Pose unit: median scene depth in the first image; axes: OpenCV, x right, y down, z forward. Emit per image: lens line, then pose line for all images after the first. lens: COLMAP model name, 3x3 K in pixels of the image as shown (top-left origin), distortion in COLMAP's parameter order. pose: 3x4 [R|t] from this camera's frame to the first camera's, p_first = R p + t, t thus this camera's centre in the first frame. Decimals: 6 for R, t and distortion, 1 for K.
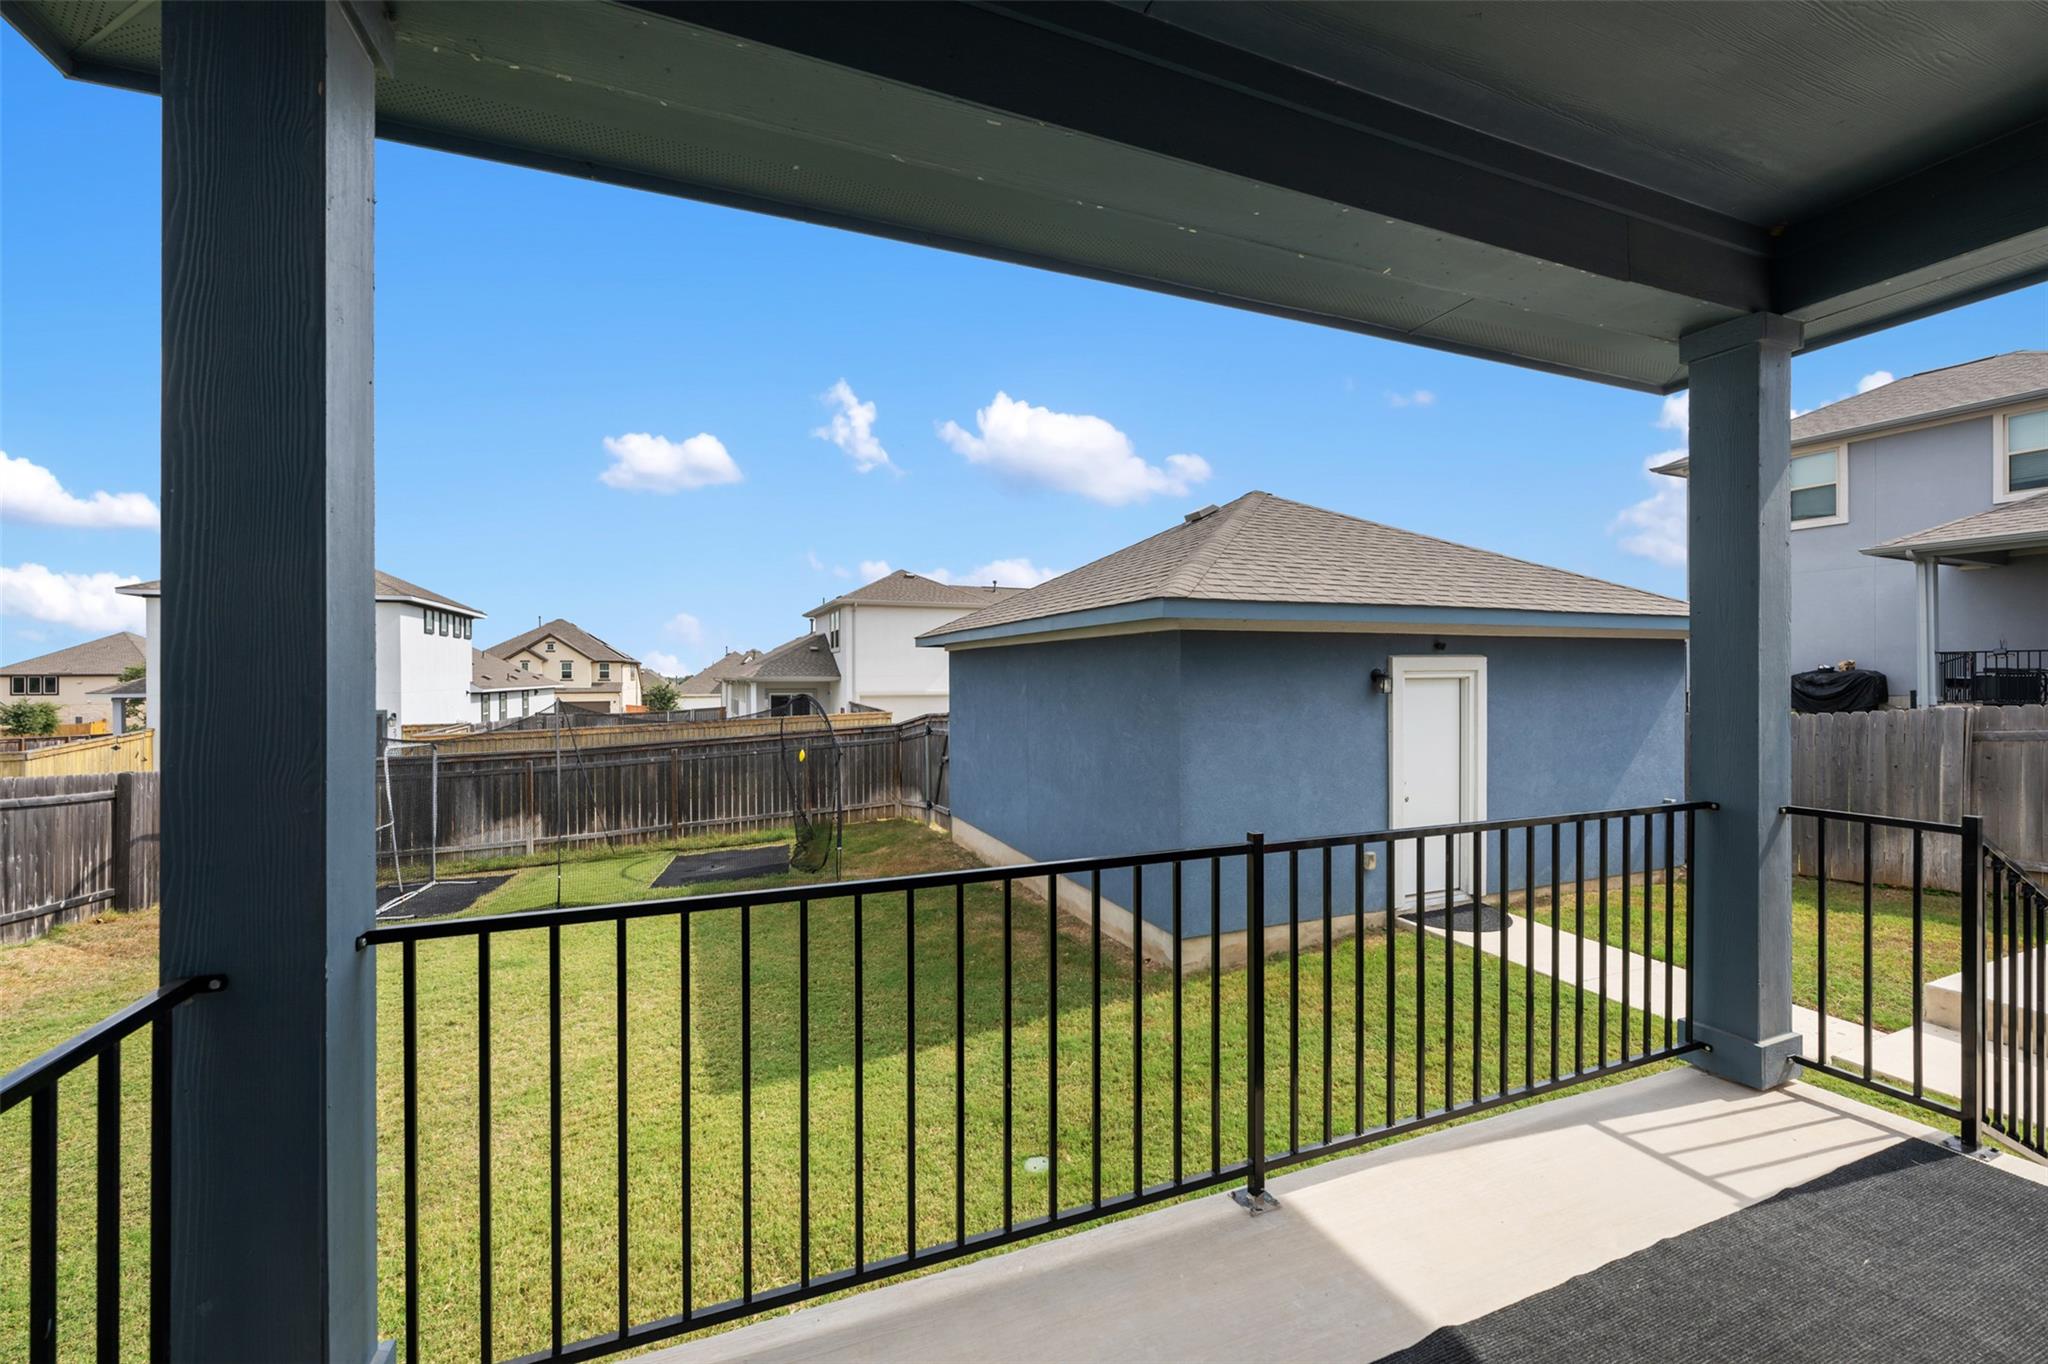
lens RADIAL K [[810.5, 0, 1024.0], [0, 810.5, 682.0], [0, 0, 1]] dist [0.000209, 0.000020]
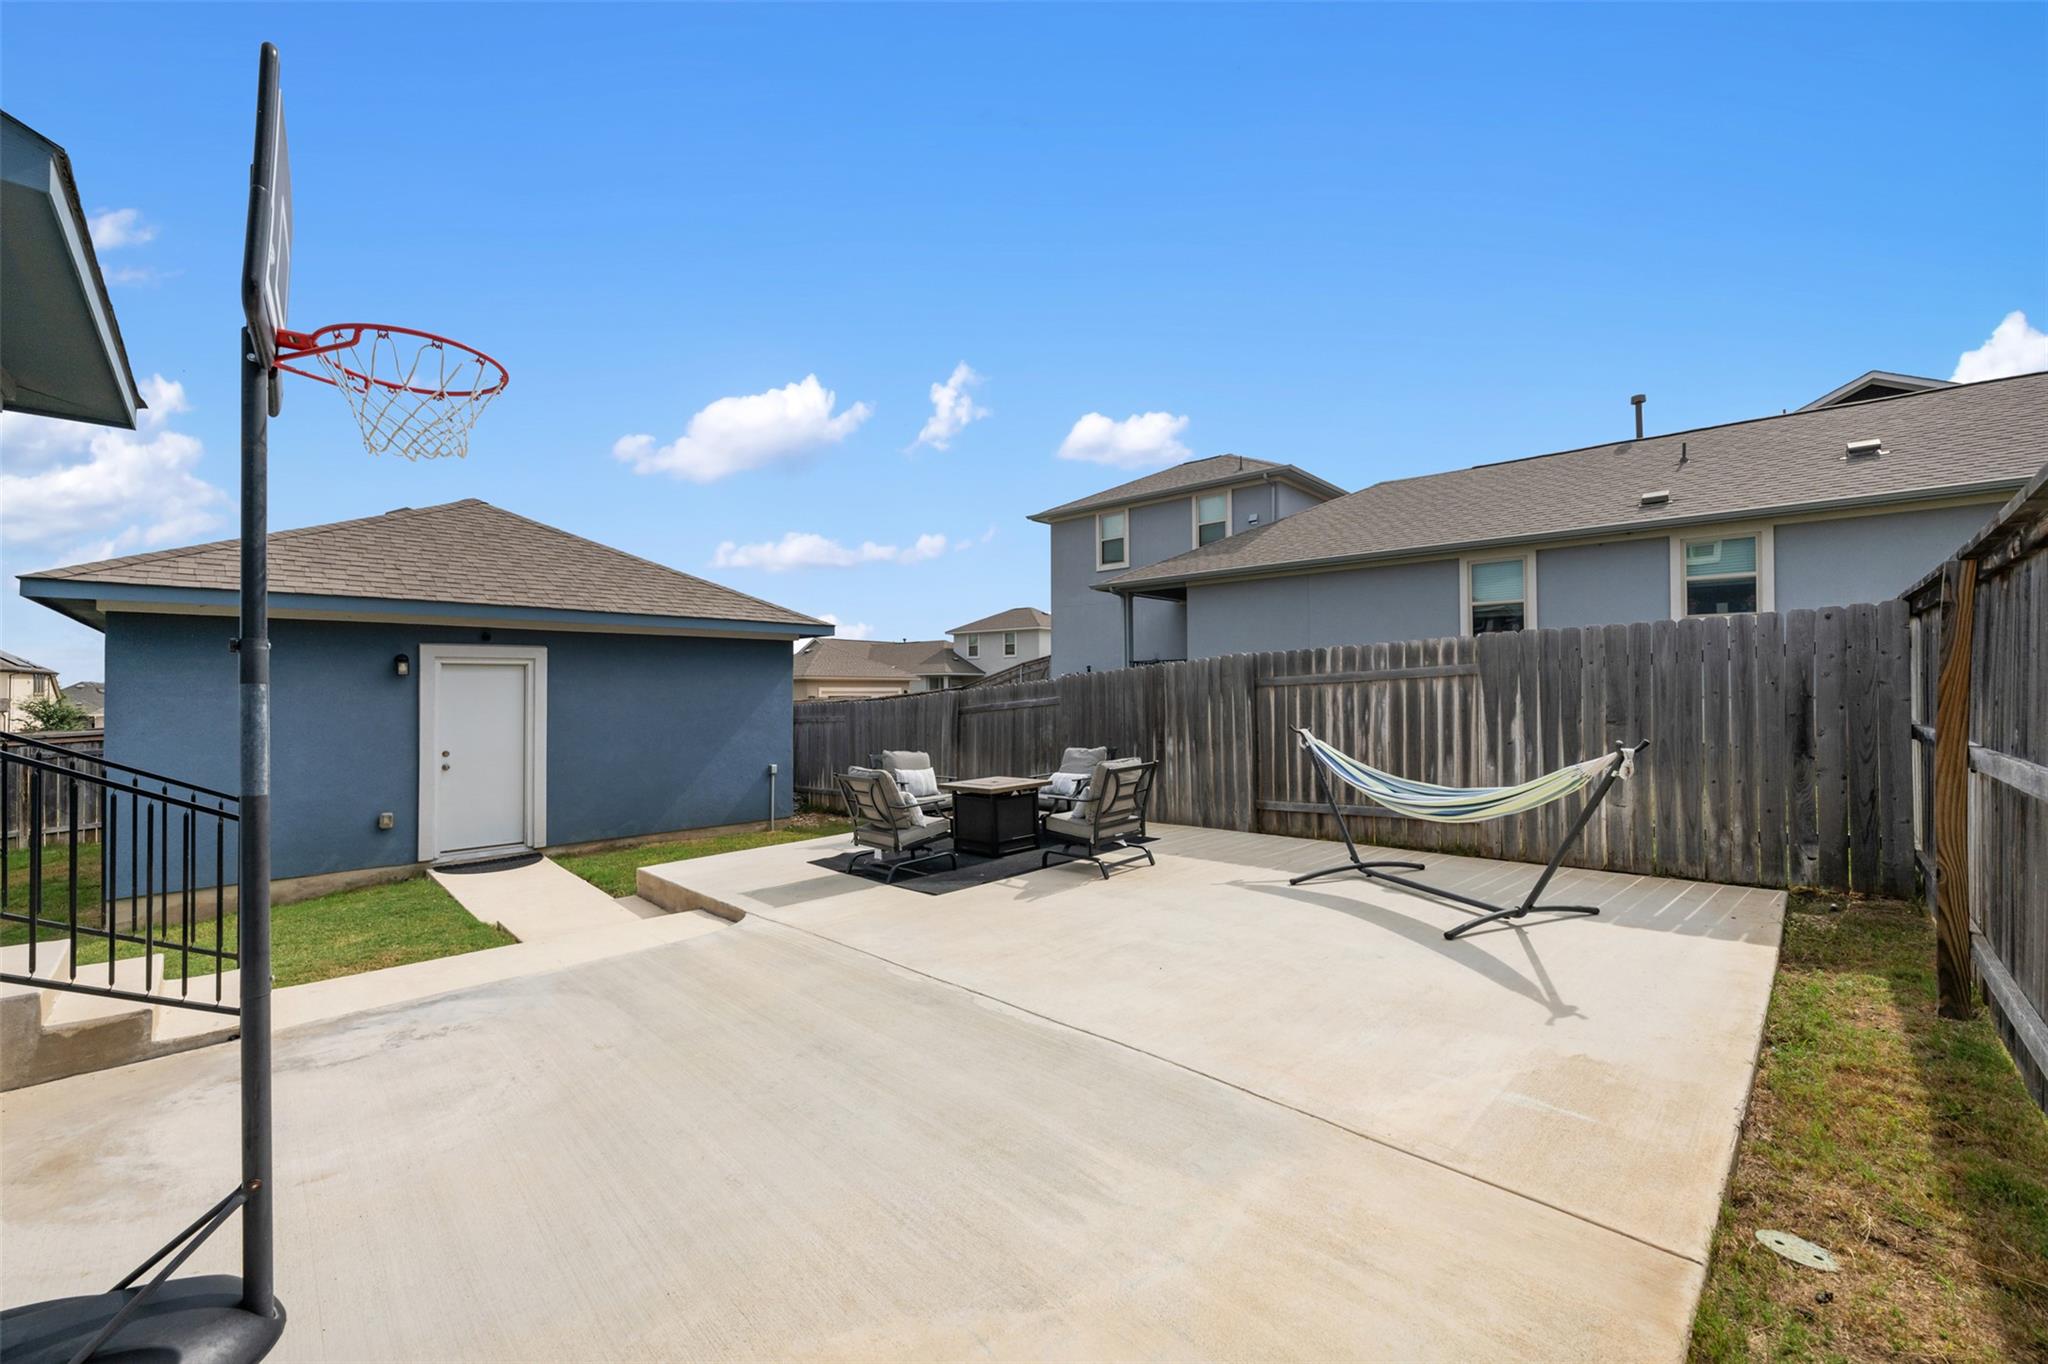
lens RADIAL K [[810.5, 0, 1024.0], [0, 810.5, 682.0], [0, 0, 1]] dist [0.000209, 0.000020]
pose [[0.922506, 0.005164, 0.385947, 0.760532], [0.002608, 0.999804, -0.019612, 0.045727], [-0.385973, 0.019099, 0.922312, -0.386440]]
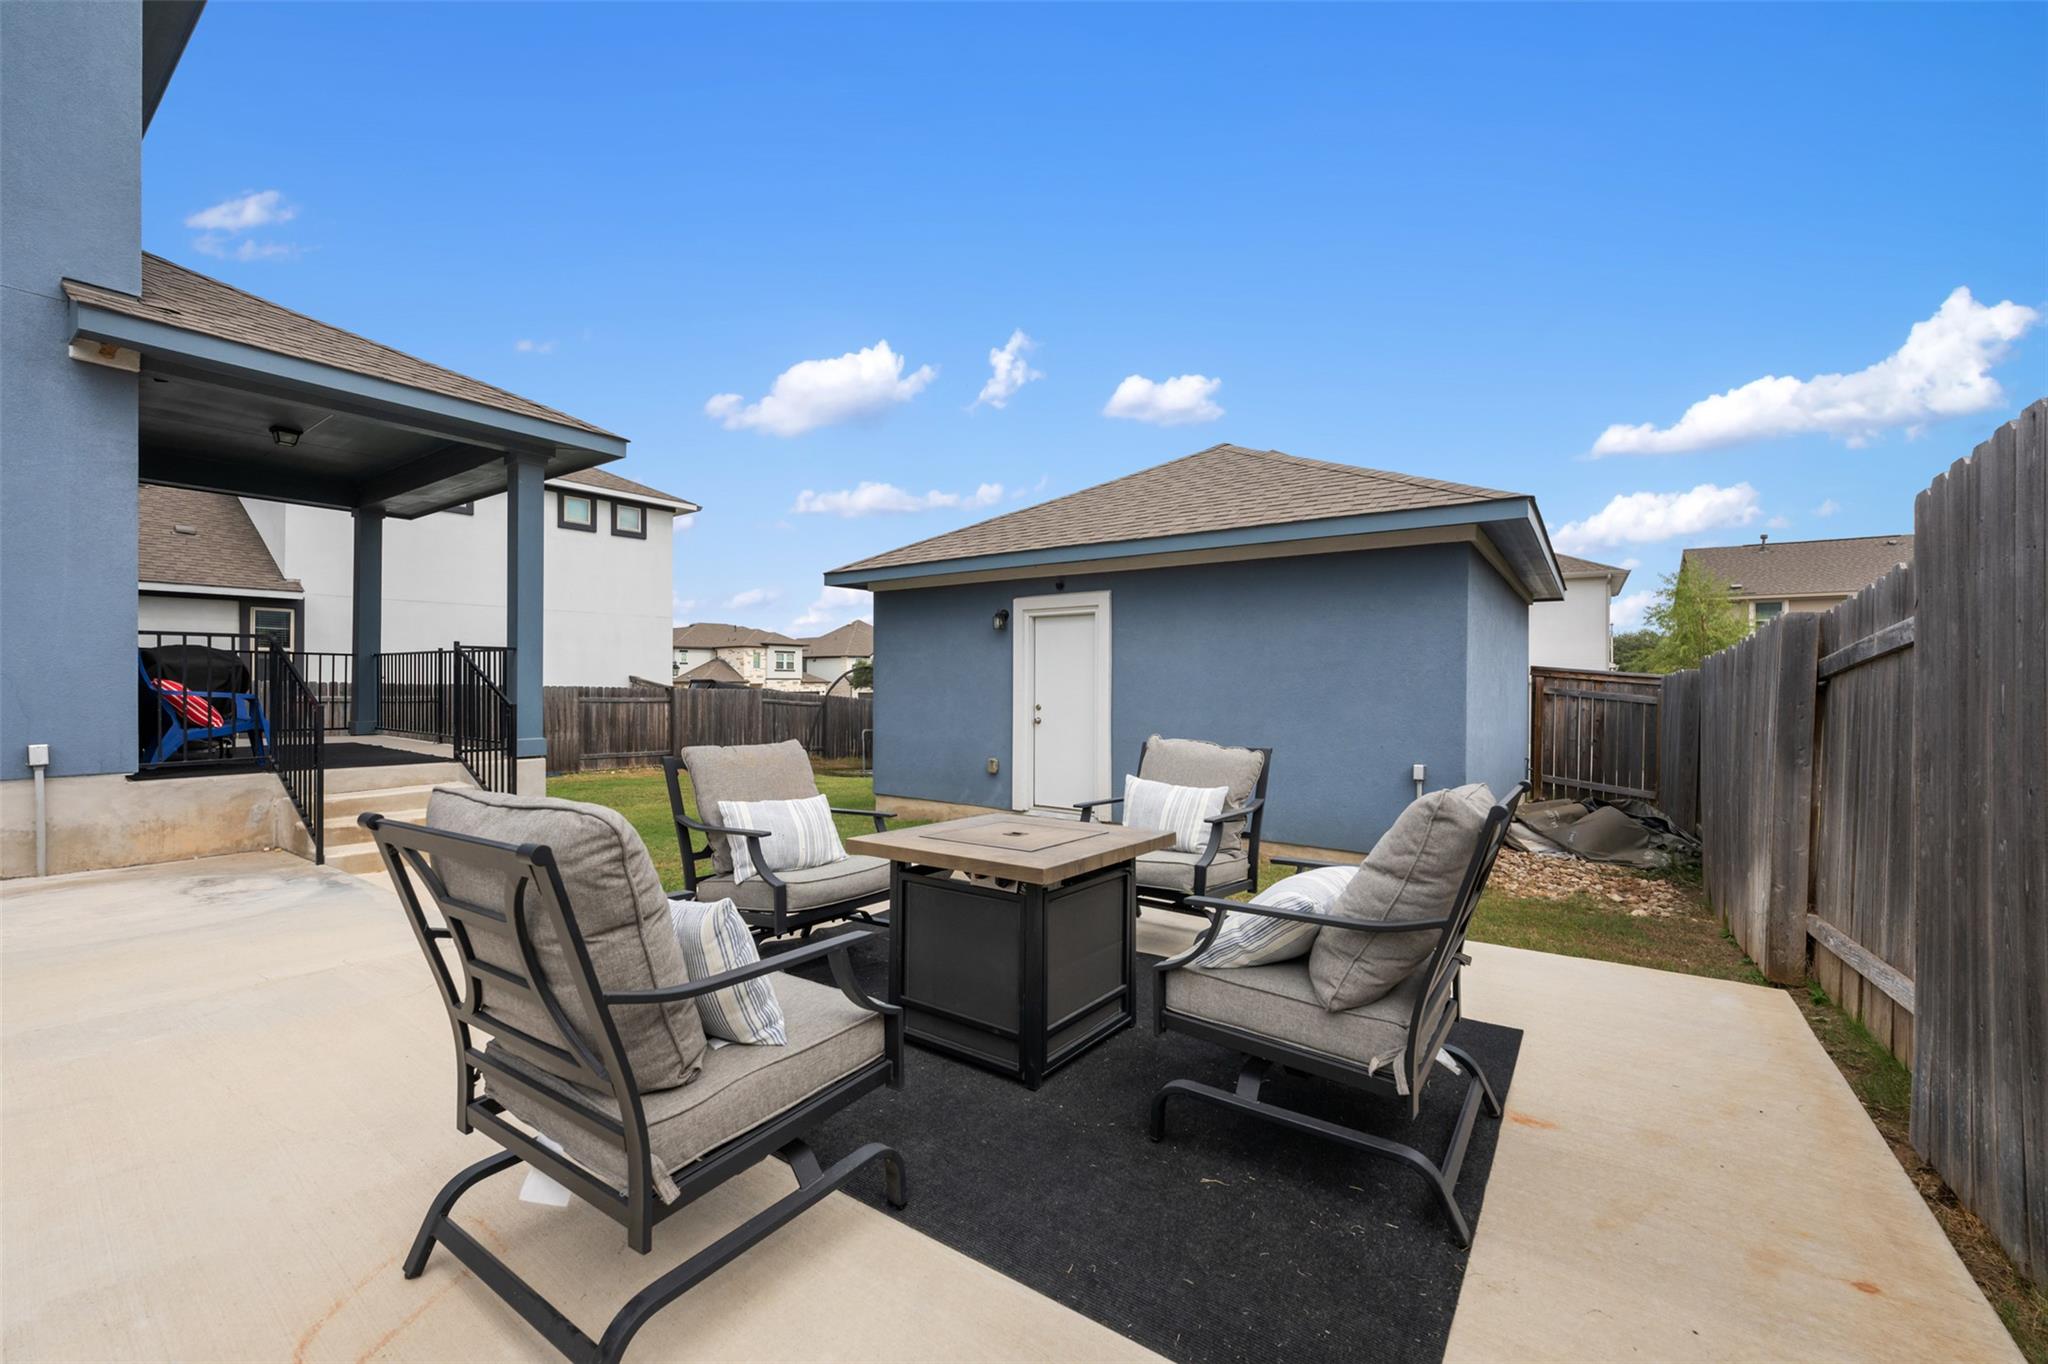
lens RADIAL K [[810.5, 0, 1024.0], [0, 810.5, 682.0], [0, 0, 1]] dist [0.000209, 0.000020]
pose [[0.537125, 0.008394, -0.843461, 1.387905], [-0.012545, 0.999919, 0.001962, 0.084435], [0.843409, 0.009527, 0.537187, 0.353335]]
